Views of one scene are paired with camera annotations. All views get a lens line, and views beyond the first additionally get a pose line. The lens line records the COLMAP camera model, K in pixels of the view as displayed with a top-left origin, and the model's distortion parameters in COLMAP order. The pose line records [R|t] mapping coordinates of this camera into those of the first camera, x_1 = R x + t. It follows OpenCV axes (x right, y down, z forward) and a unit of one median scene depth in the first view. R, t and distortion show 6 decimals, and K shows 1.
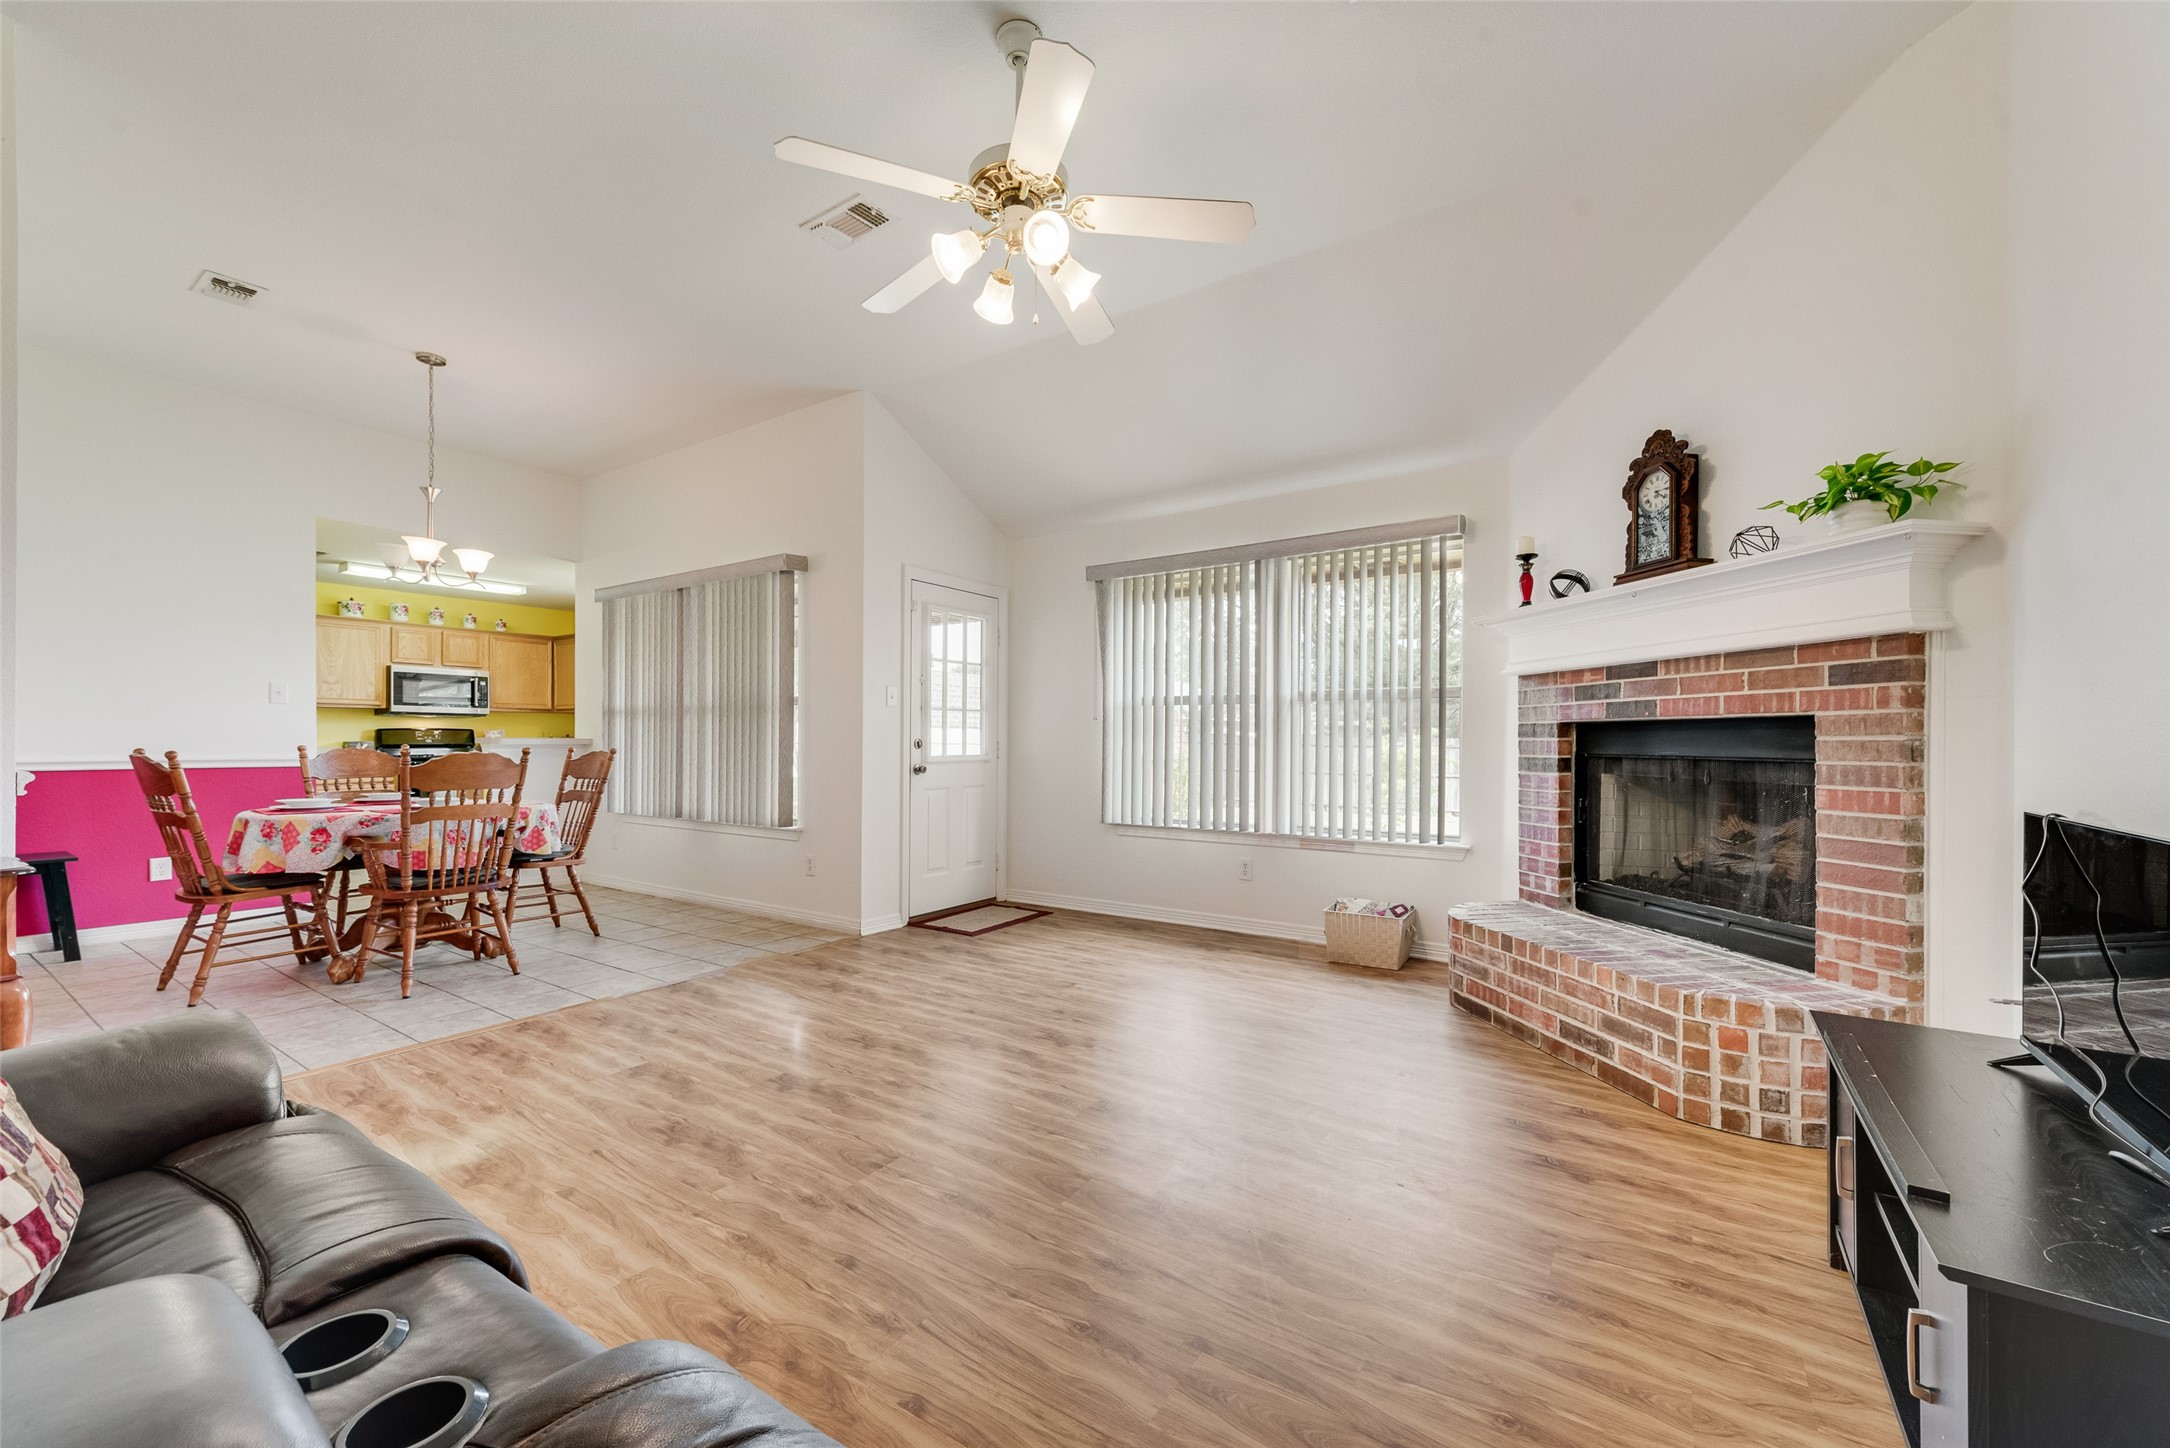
lens RADIAL K [[858.9, 0, 1087.4], [0, 858.9, 739.1], [0, 0, 1]] dist [0.010115, -0.000457]
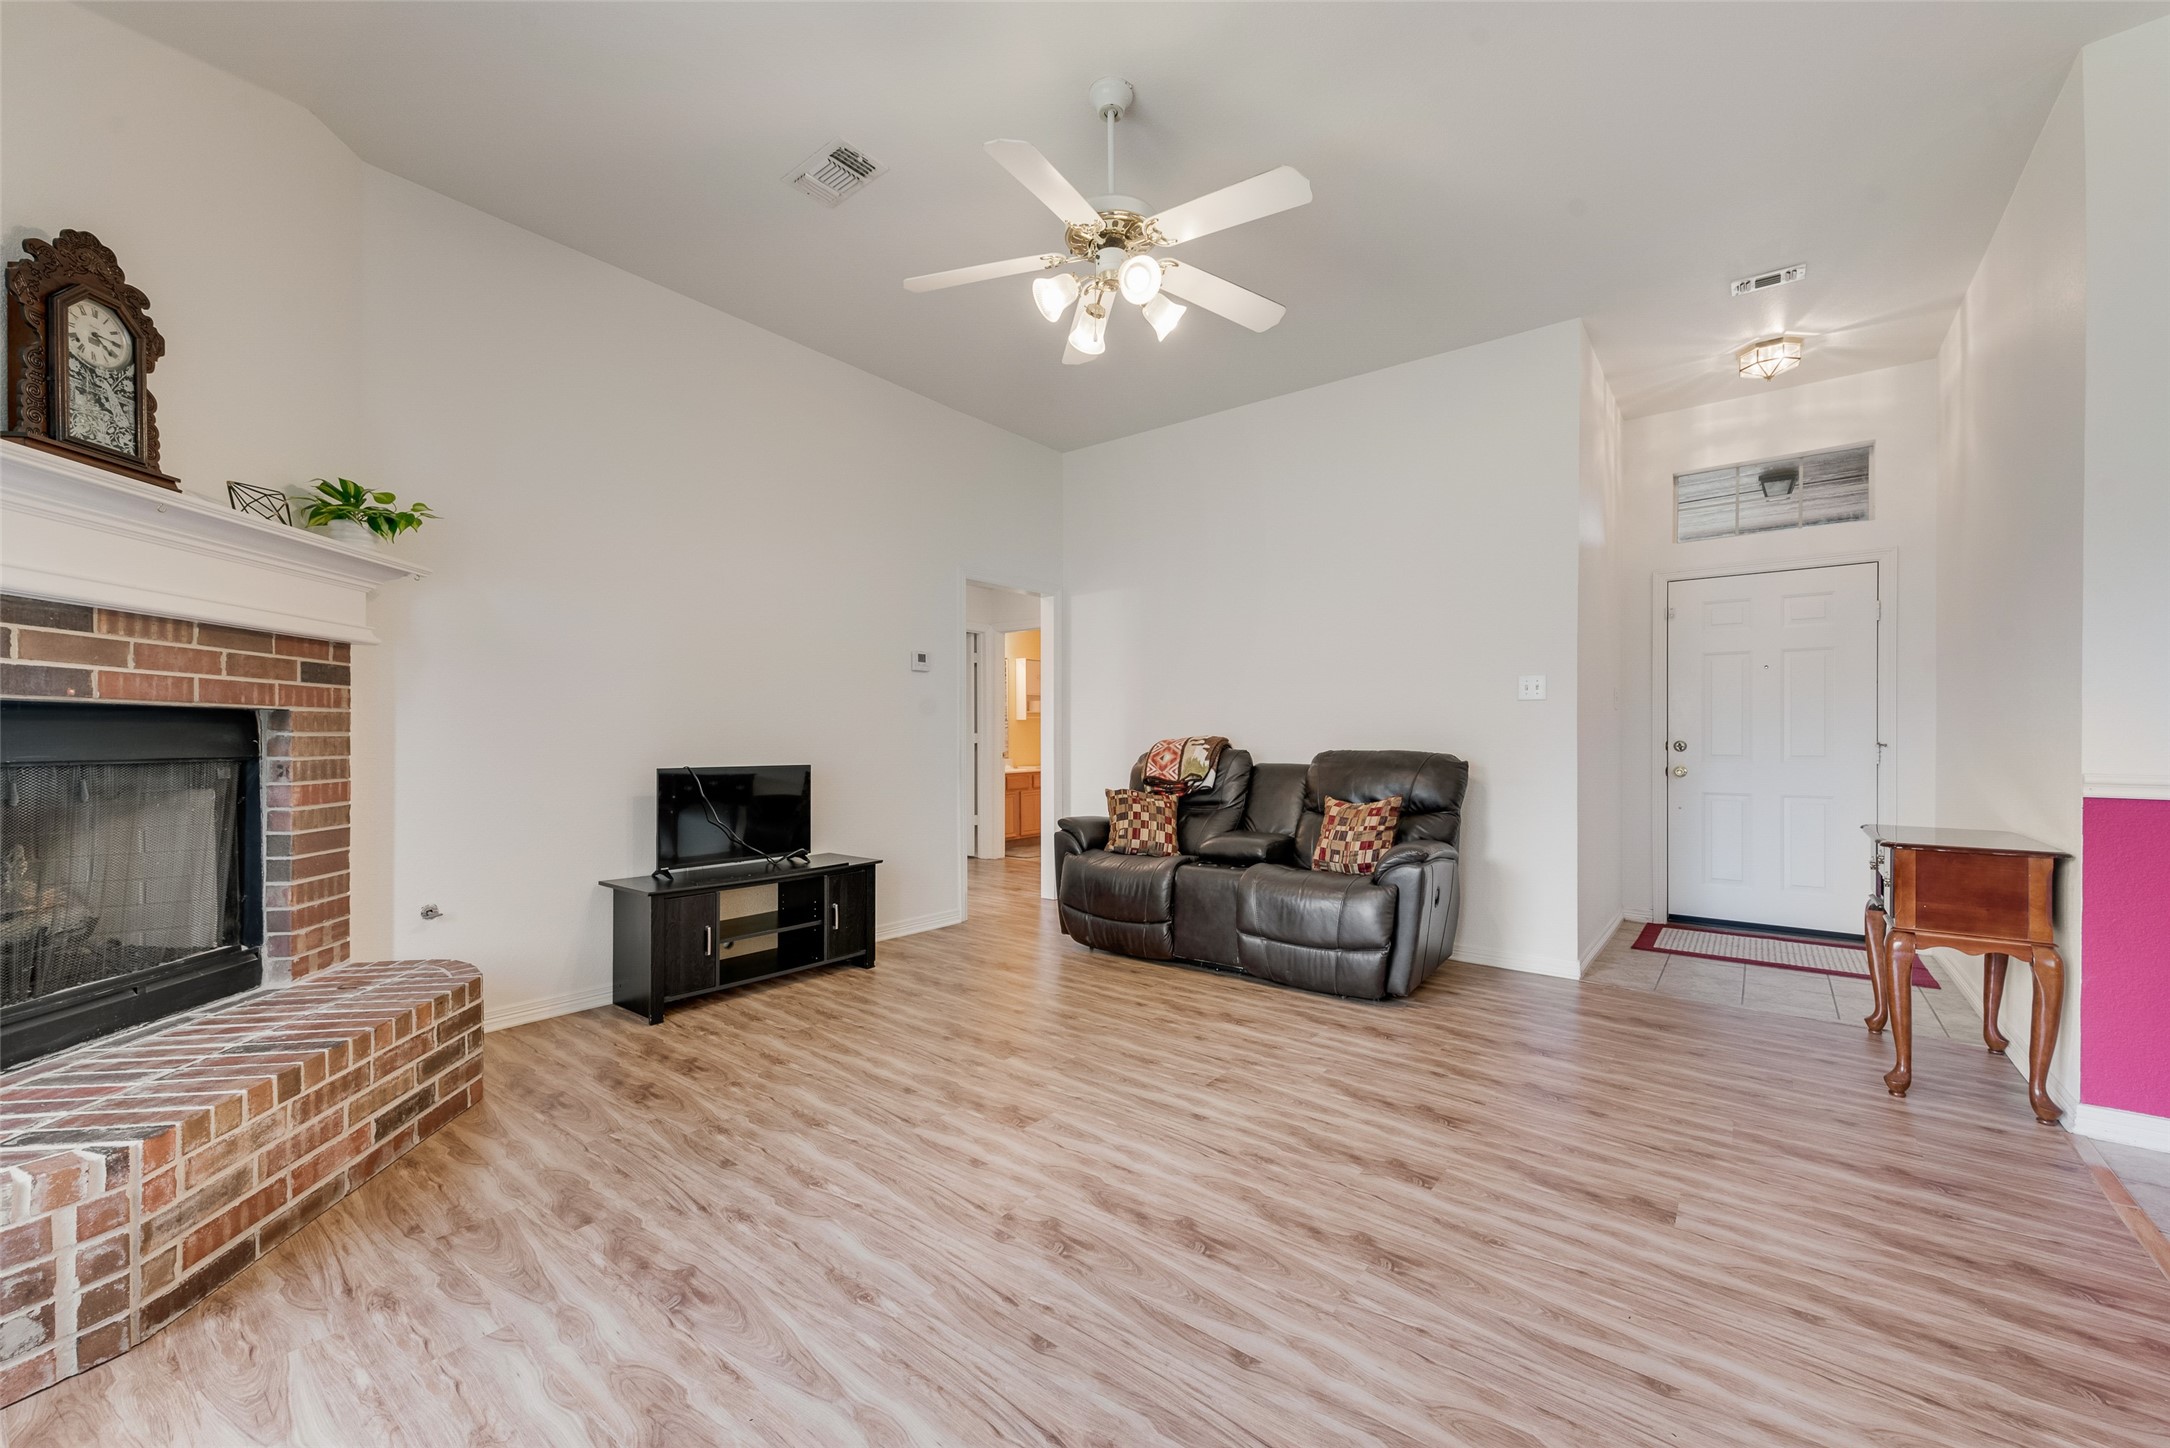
lens RADIAL K [[842.6, 0, 1088.0], [0, 842.6, 716.8], [0, 0, 1]] dist [0.017139, -0.004497]
pose [[-0.997786, -0.001976, 0.066479, -0.095688], [-0.003755, 0.999638, -0.026639, 0.001253], [-0.066402, -0.026830, -0.997432, 1.605525]]
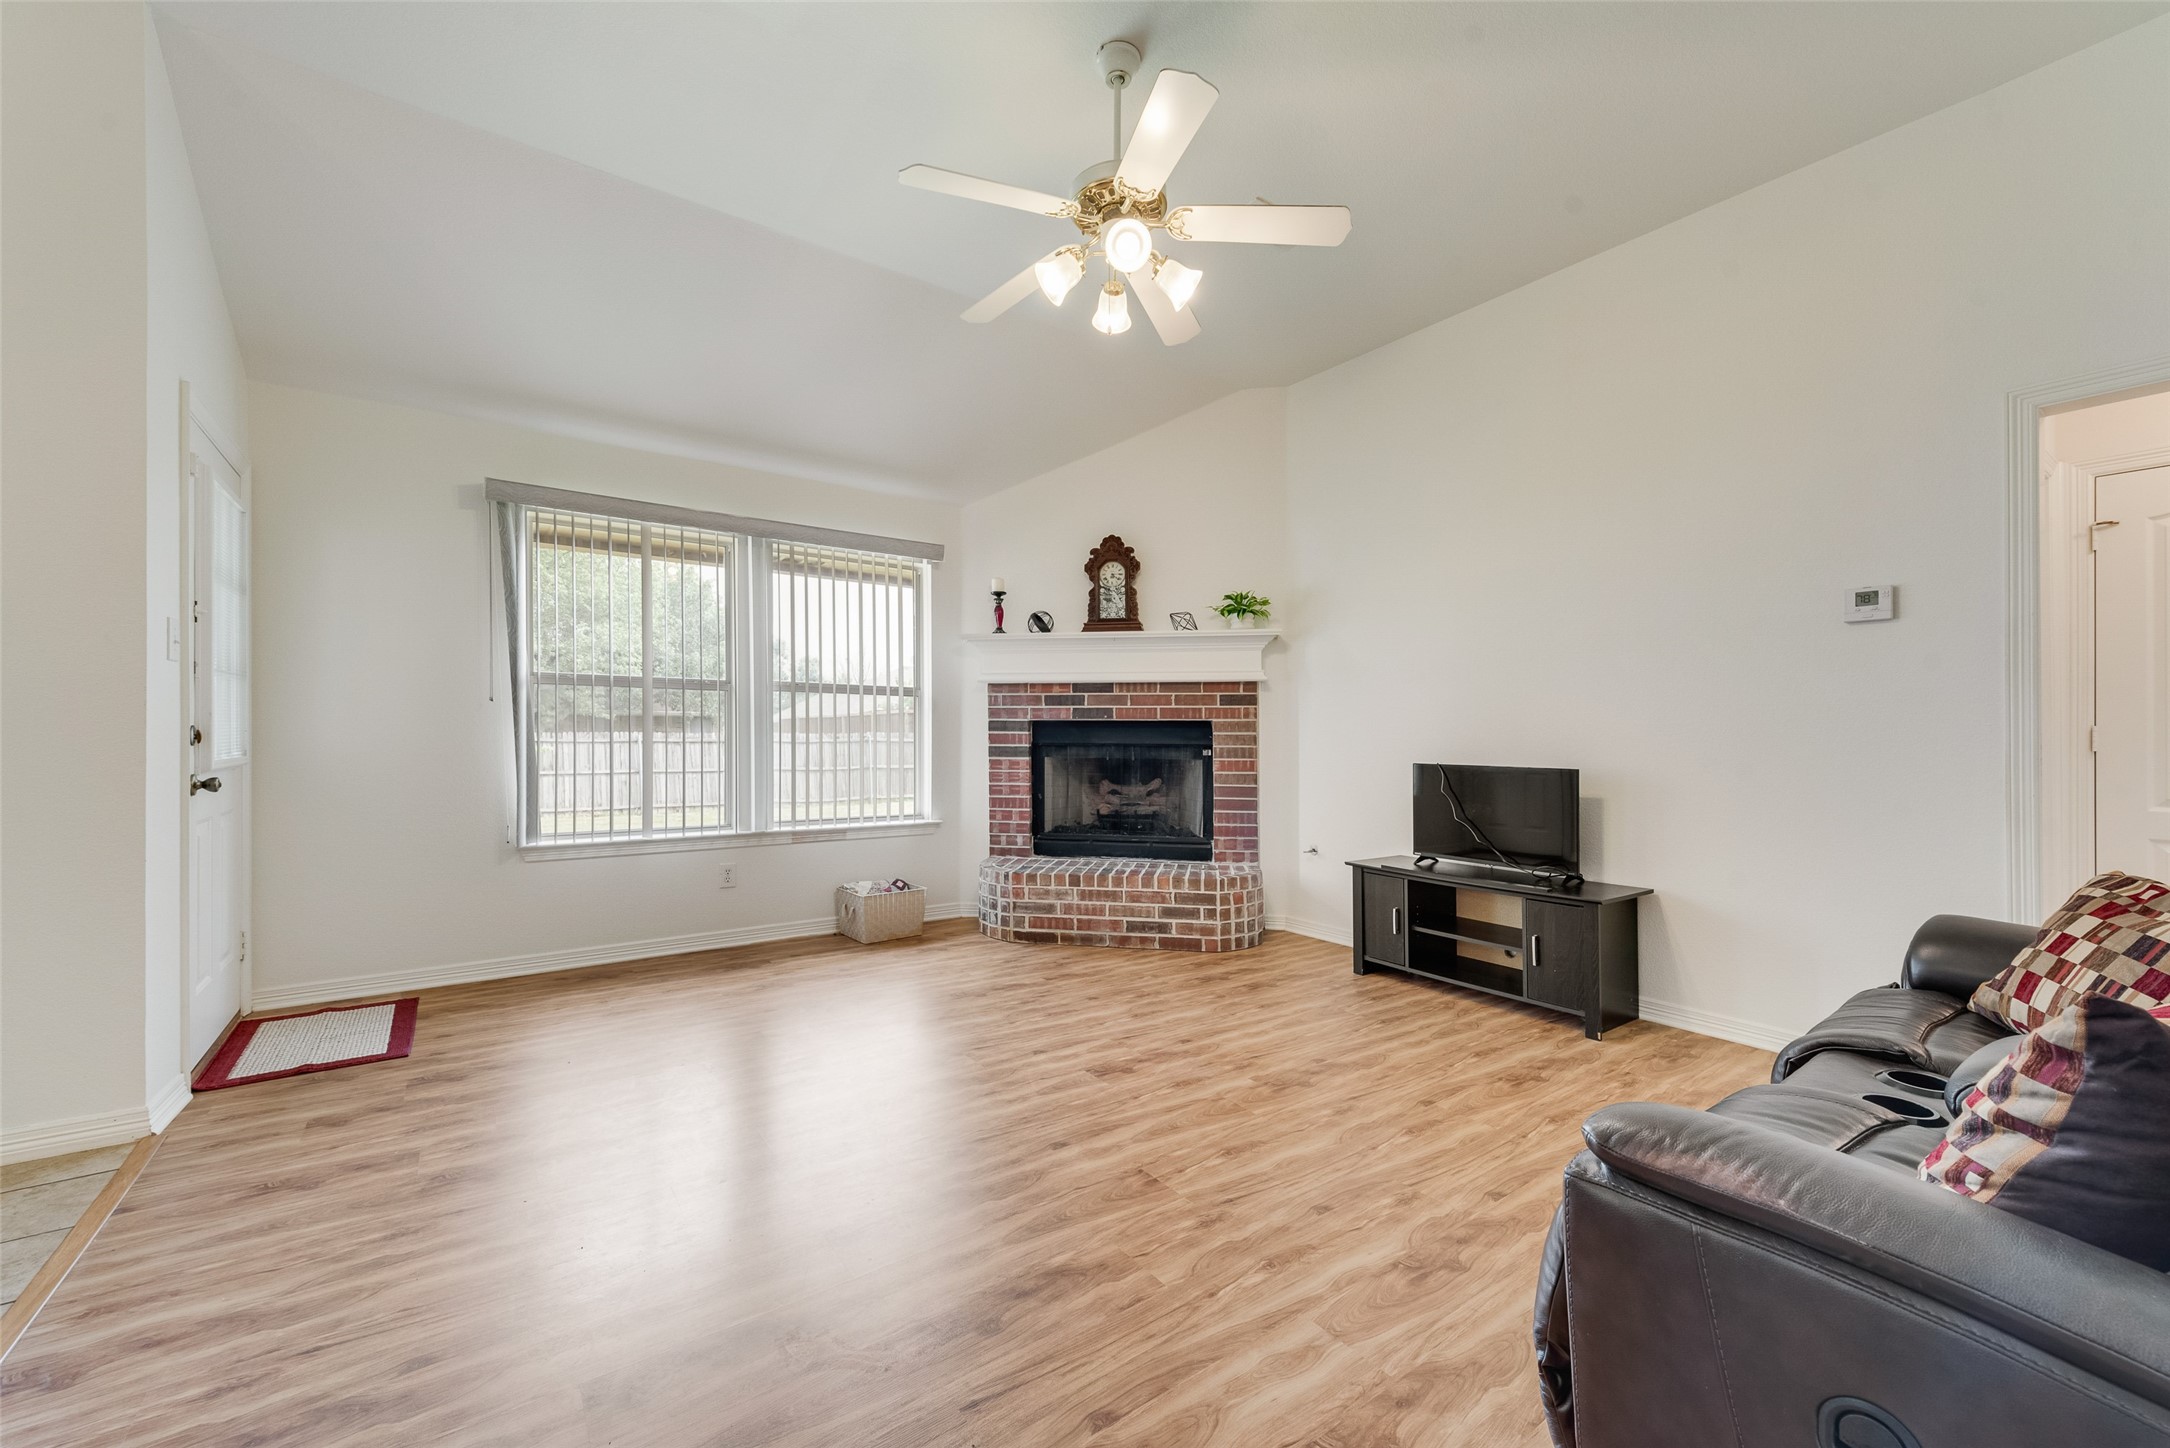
lens RADIAL K [[855.6, 0, 1084.8], [0, 855.6, 726.1], [0, 0, 1]] dist [0.016939, -0.004122]
pose [[0.342153, 0.011111, 0.939579, -0.830889], [-0.006380, 0.999935, -0.009501, 0.002153], [-0.939623, -0.002743, 0.342202, 0.533681]]
